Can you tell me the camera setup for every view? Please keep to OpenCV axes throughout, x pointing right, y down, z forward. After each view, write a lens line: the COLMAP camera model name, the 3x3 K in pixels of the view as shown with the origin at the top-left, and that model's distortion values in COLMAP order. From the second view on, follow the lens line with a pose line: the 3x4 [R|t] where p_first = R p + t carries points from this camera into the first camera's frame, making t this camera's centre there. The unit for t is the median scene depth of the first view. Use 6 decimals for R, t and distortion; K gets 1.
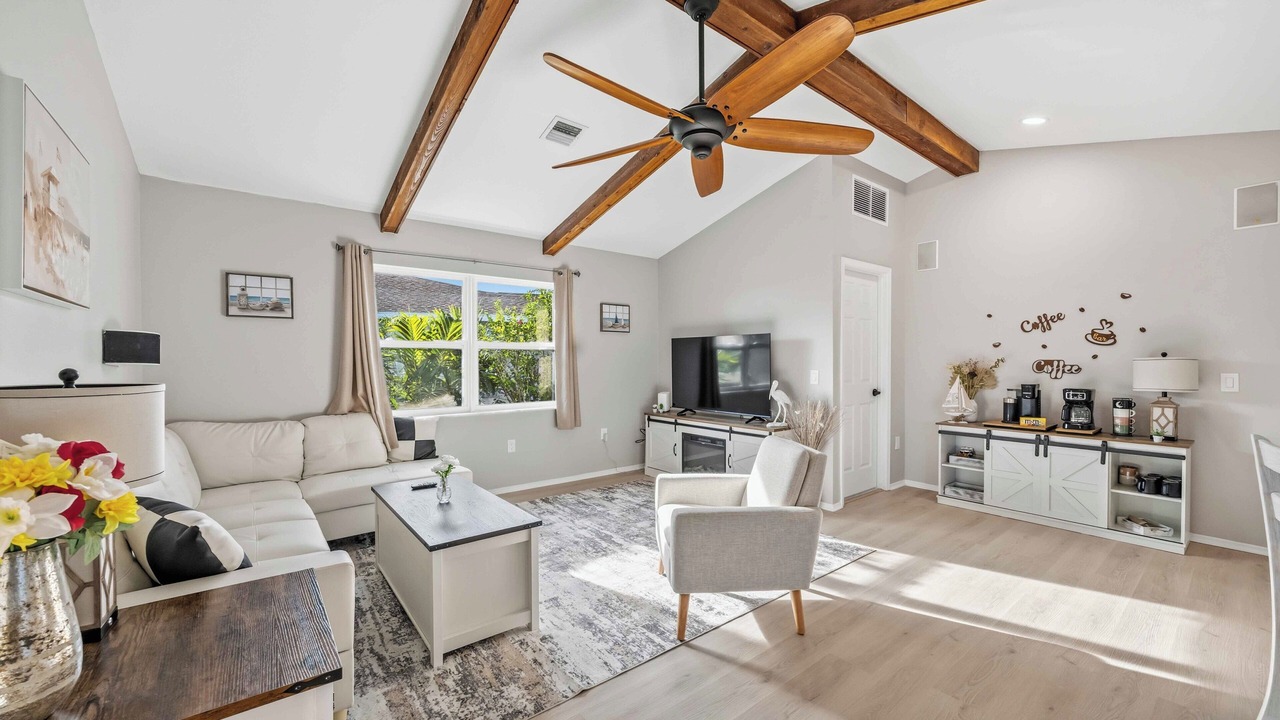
lens RADIAL K [[492.3, 0, 637.8], [0, 492.3, 358.8], [0, 0, 1]] dist [-0.000572, 0.000025]
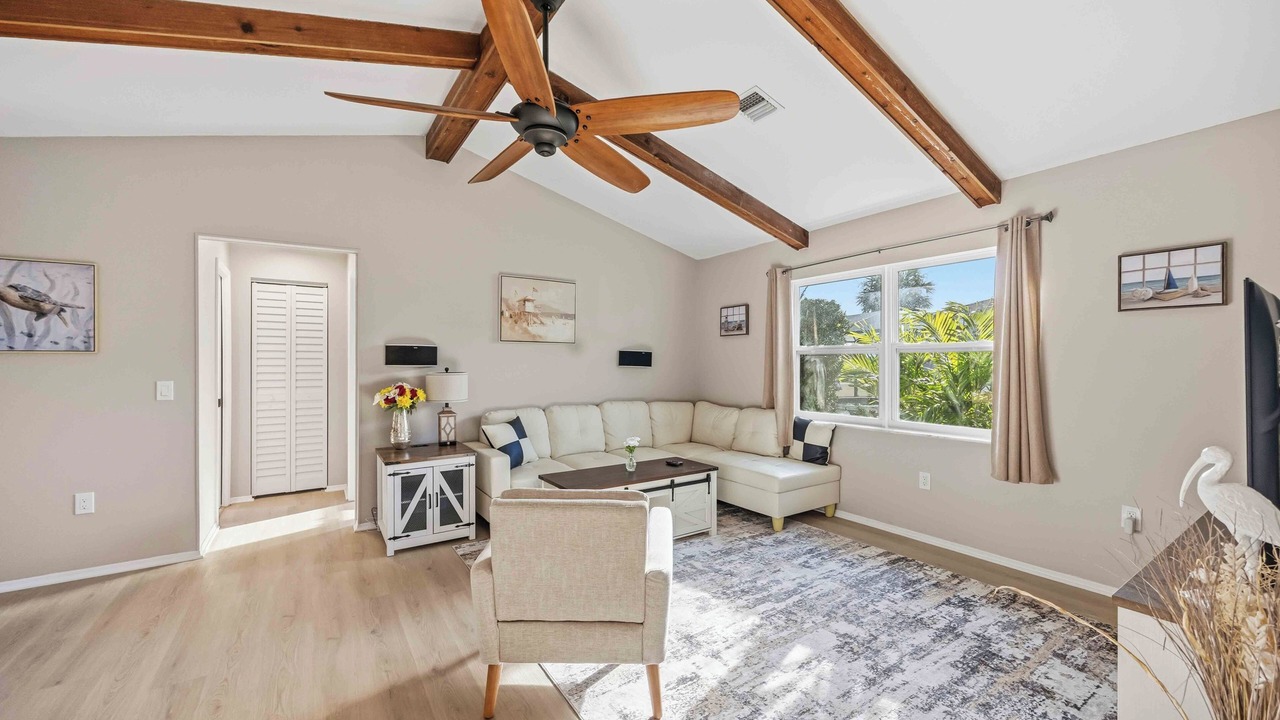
lens RADIAL K [[492.3, 0, 637.8], [0, 492.3, 358.8], [0, 0, 1]] dist [-0.000572, 0.000025]
pose [[-0.078824, -0.004938, -0.996876, 0.622355], [0.000778, 0.999987, -0.005015, -0.006698], [0.996888, -0.001171, -0.078820, 0.733534]]
